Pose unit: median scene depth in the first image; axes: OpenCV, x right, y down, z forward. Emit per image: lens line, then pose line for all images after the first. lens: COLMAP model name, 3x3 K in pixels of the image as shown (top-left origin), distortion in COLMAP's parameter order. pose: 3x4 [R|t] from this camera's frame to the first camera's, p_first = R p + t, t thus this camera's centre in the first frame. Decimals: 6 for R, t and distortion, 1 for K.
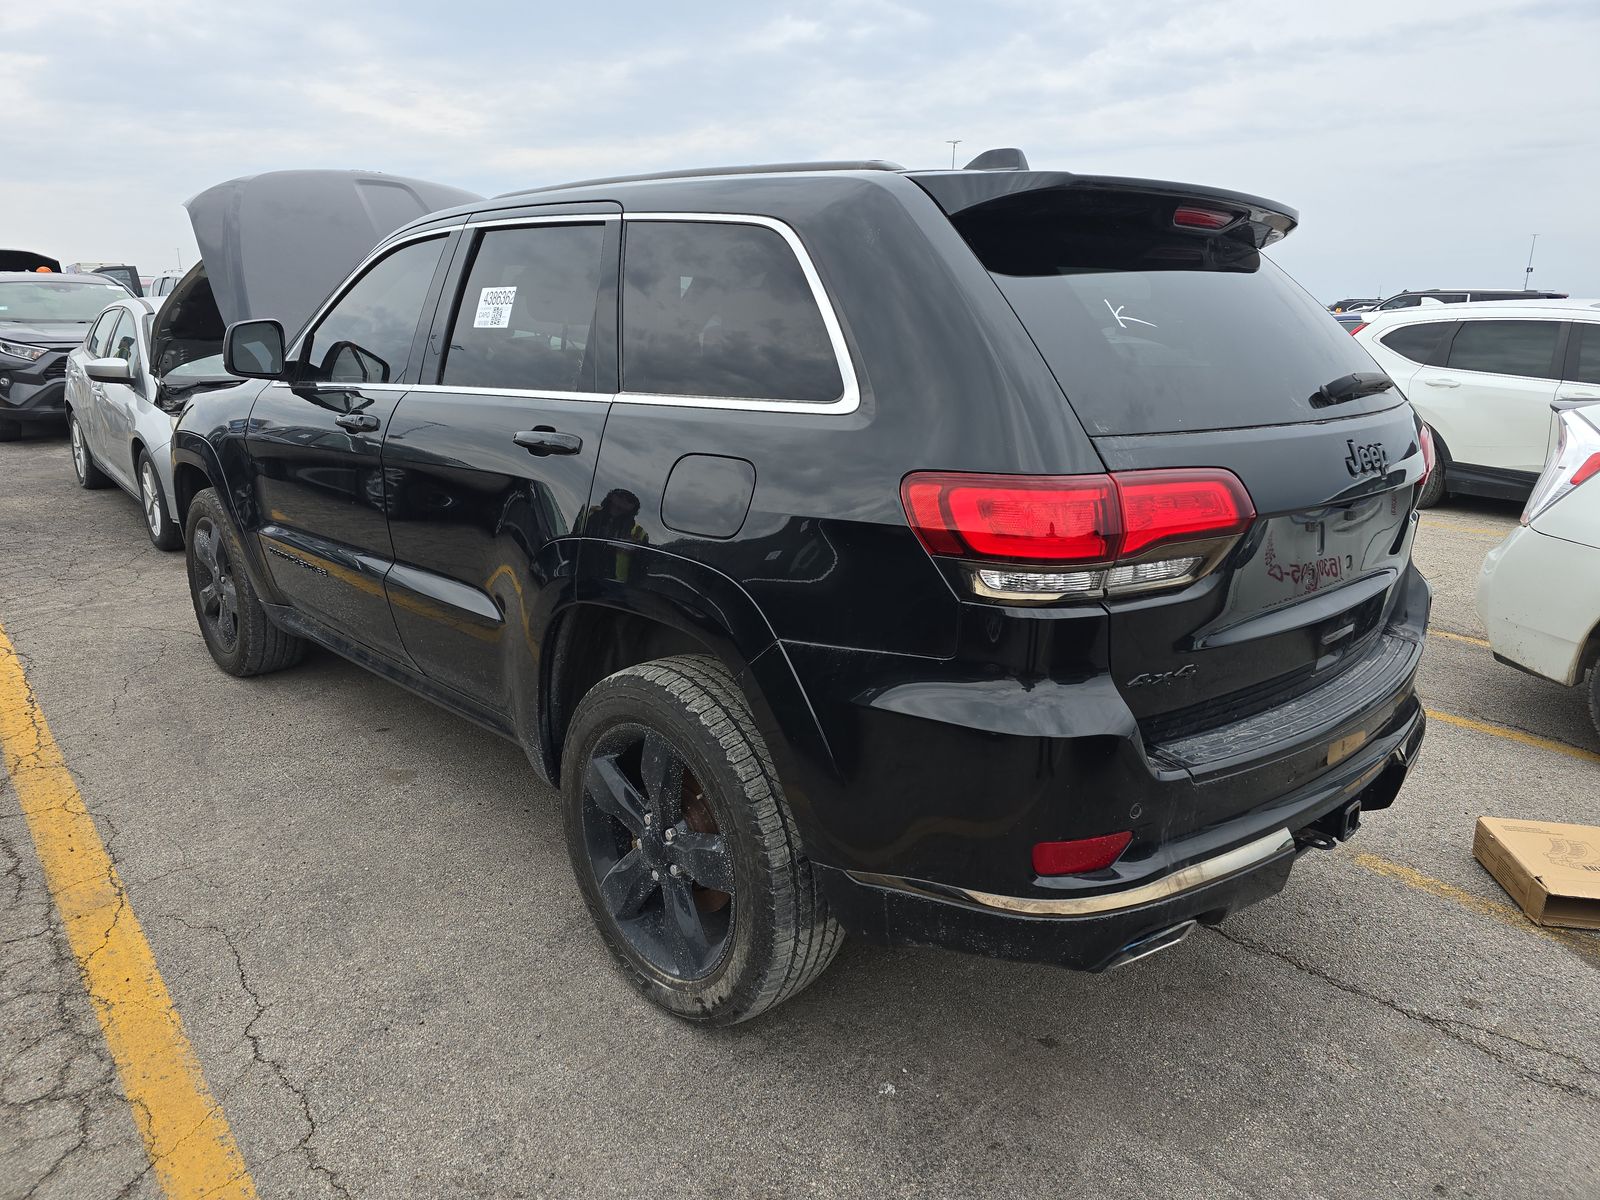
lens RADIAL K [[1118.6, 0, 800.0], [0, 1118.6, 600.0], [0, 0, 1]] dist [0.071476, -0.064075]
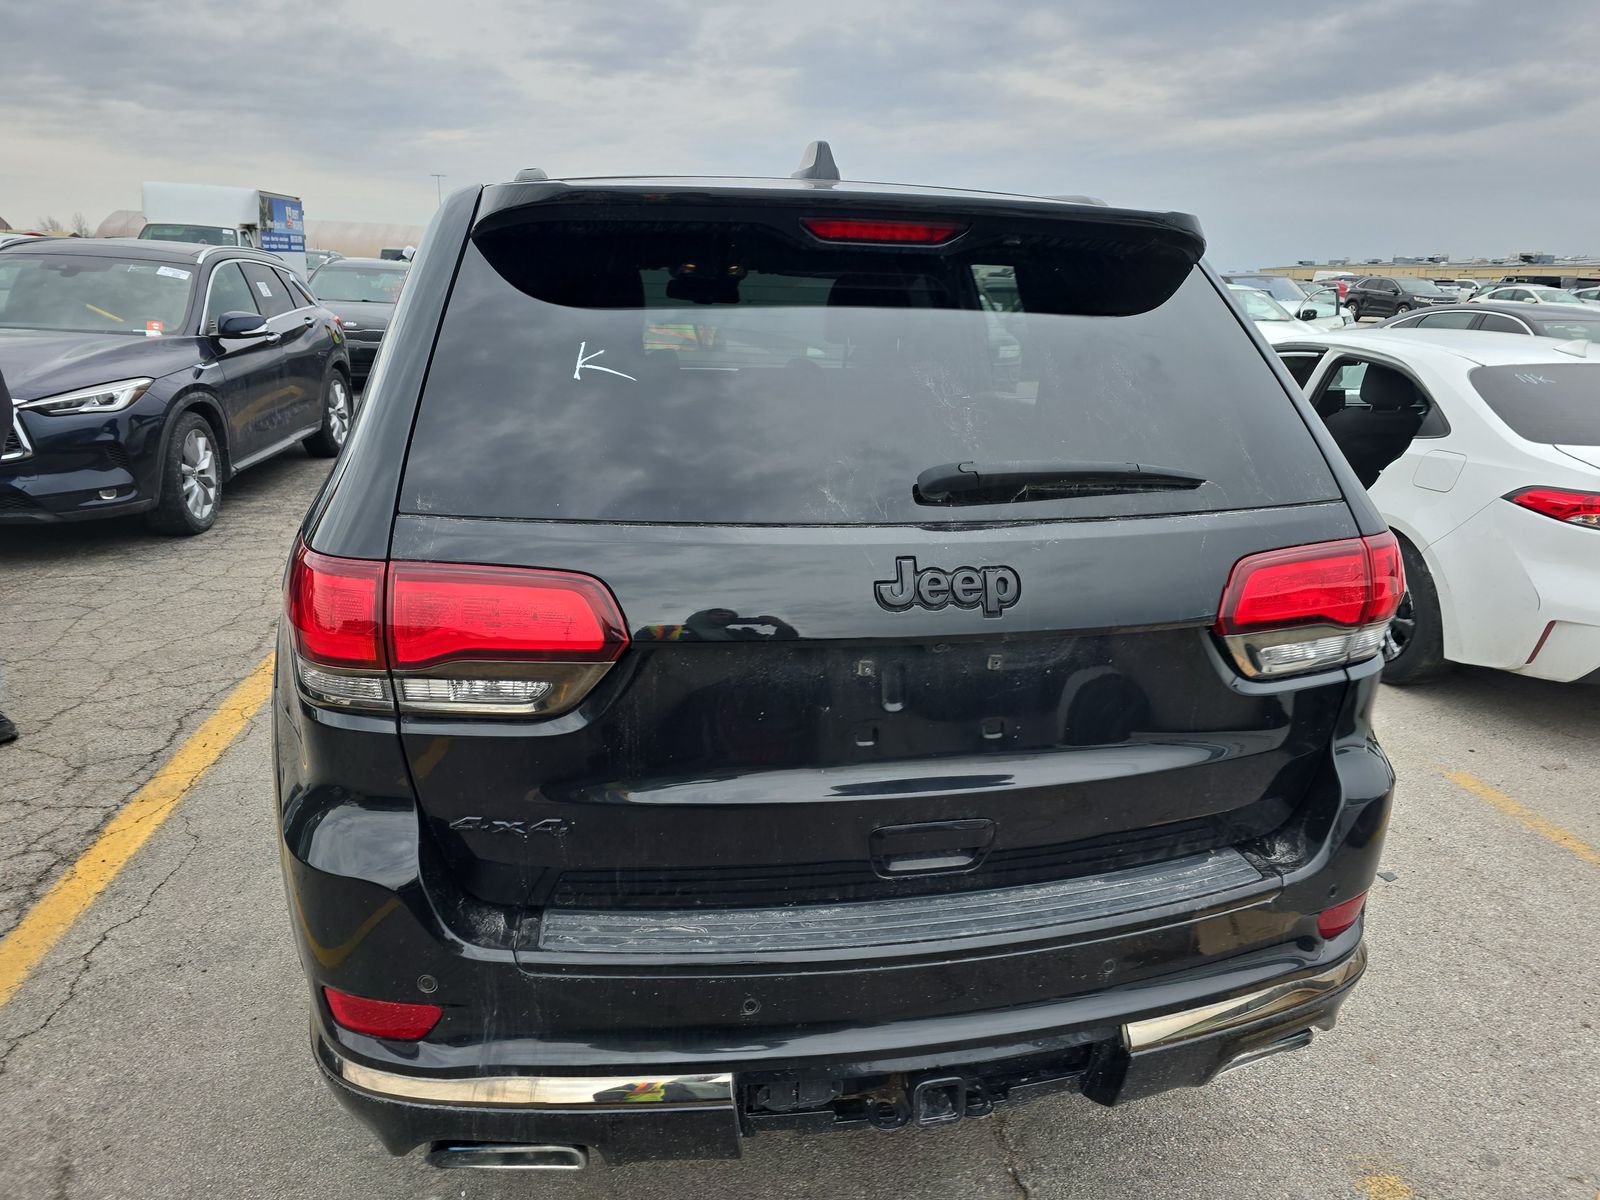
lens RADIAL K [[1126.9, 0, 848.3], [0, 1126.9, 589.5], [0, 0, 1]] dist [0.090055, -0.092913]
pose [[0.858308, 0.143374, -0.492698, 0.609568], [-0.138981, 0.989238, 0.045753, -0.112462], [0.493955, 0.029206, 0.868997, 0.290072]]
